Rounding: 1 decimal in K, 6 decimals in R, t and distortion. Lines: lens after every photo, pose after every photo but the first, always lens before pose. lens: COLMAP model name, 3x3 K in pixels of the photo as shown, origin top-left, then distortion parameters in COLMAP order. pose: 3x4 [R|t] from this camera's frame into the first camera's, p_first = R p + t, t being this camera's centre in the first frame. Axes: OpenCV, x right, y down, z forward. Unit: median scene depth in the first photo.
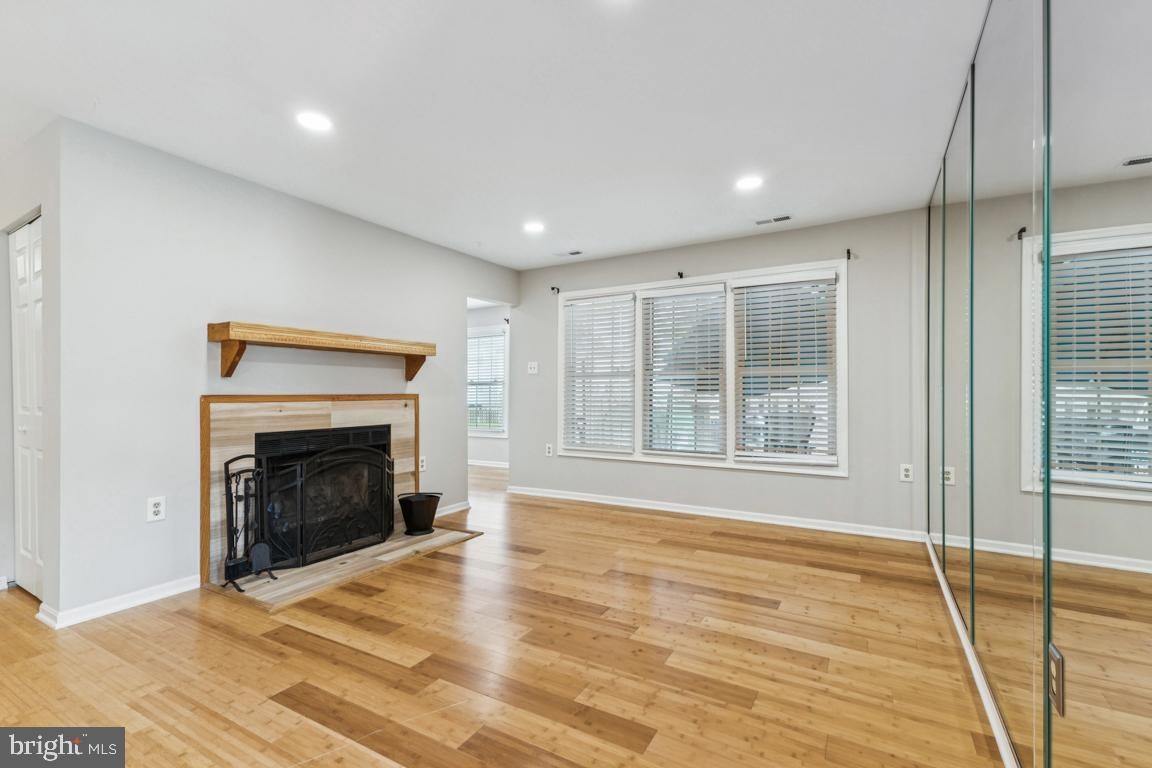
lens RADIAL K [[505.8, 0, 577.8], [0, 505.8, 387.9], [0, 0, 1]] dist [0.012593, -0.000828]
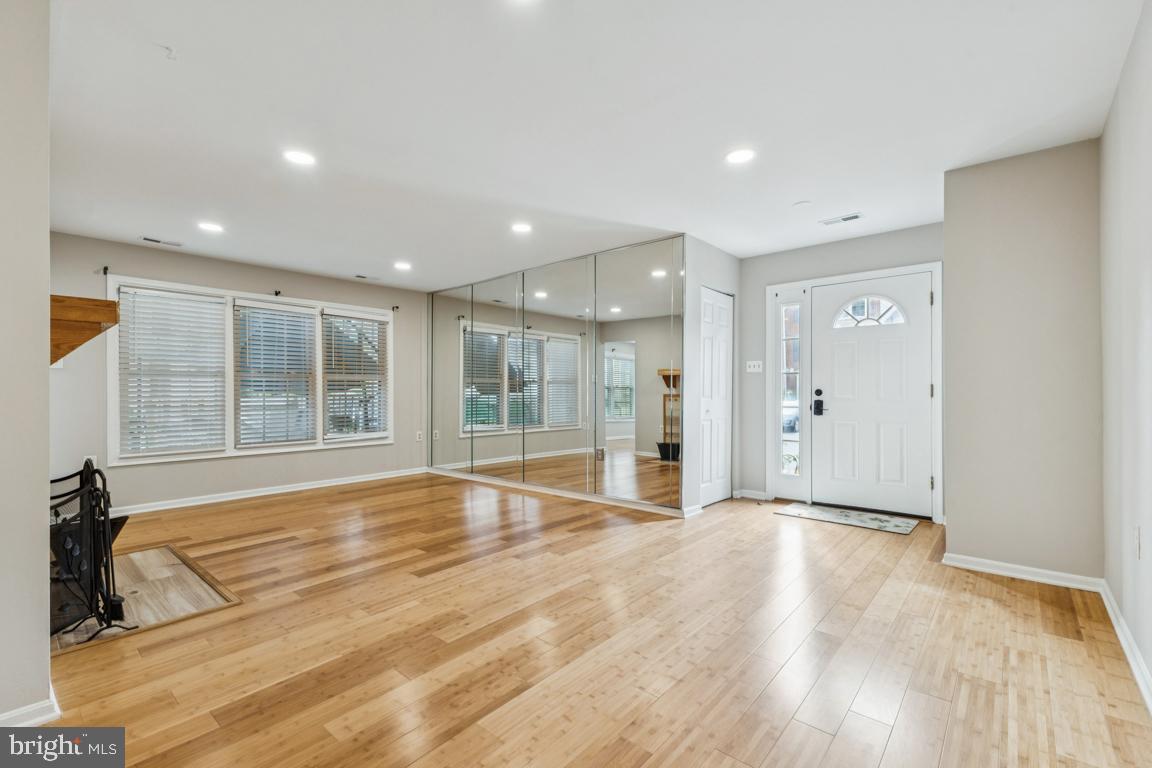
lens RADIAL K [[500.9, 0, 577.8], [0, 500.9, 391.2], [0, 0, 1]] dist [0.019387, -0.006724]
pose [[0.195222, 0.003230, 0.980754, -1.242592], [-0.003994, 0.999989, -0.002498, 0.010329], [-0.980751, -0.003430, 0.195233, 0.119370]]
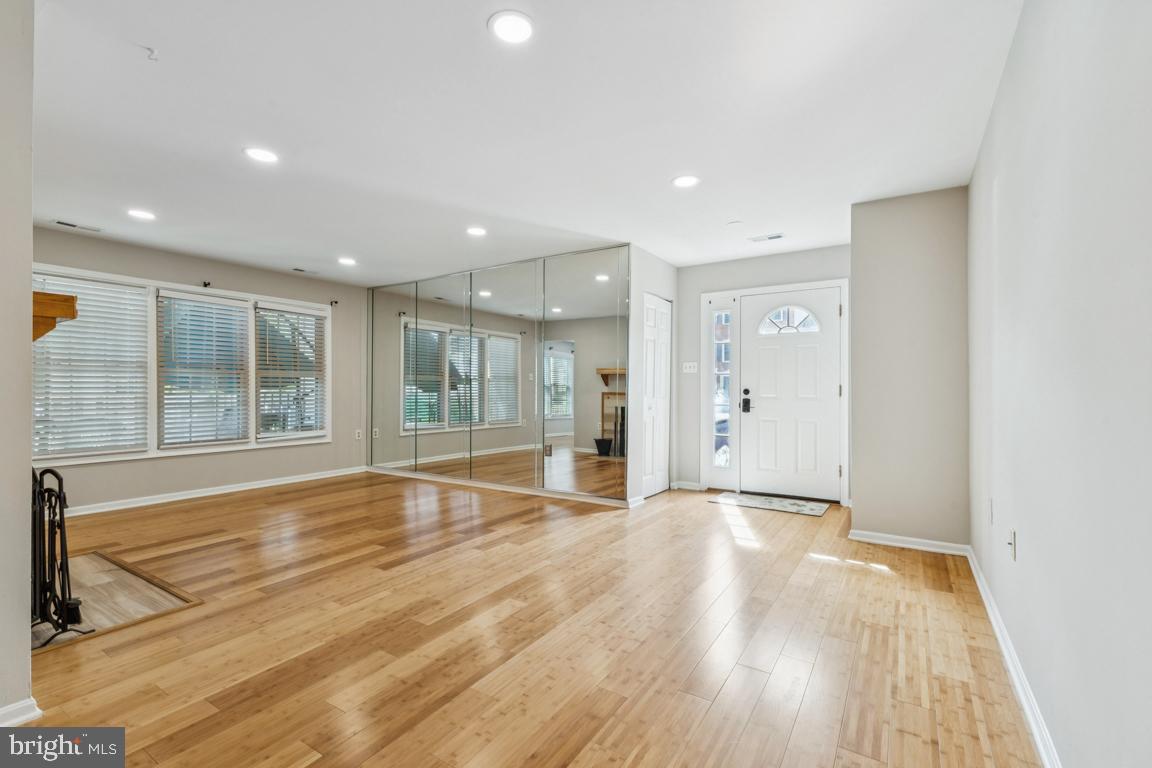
lens RADIAL K [[505.8, 0, 577.8], [0, 505.8, 387.9], [0, 0, 1]] dist [0.012593, -0.000828]
pose [[0.057379, 0.005255, 0.998339, -1.334091], [-0.008254, 0.999954, -0.004789, 0.007780], [-0.998318, -0.007966, 0.057420, 0.168869]]
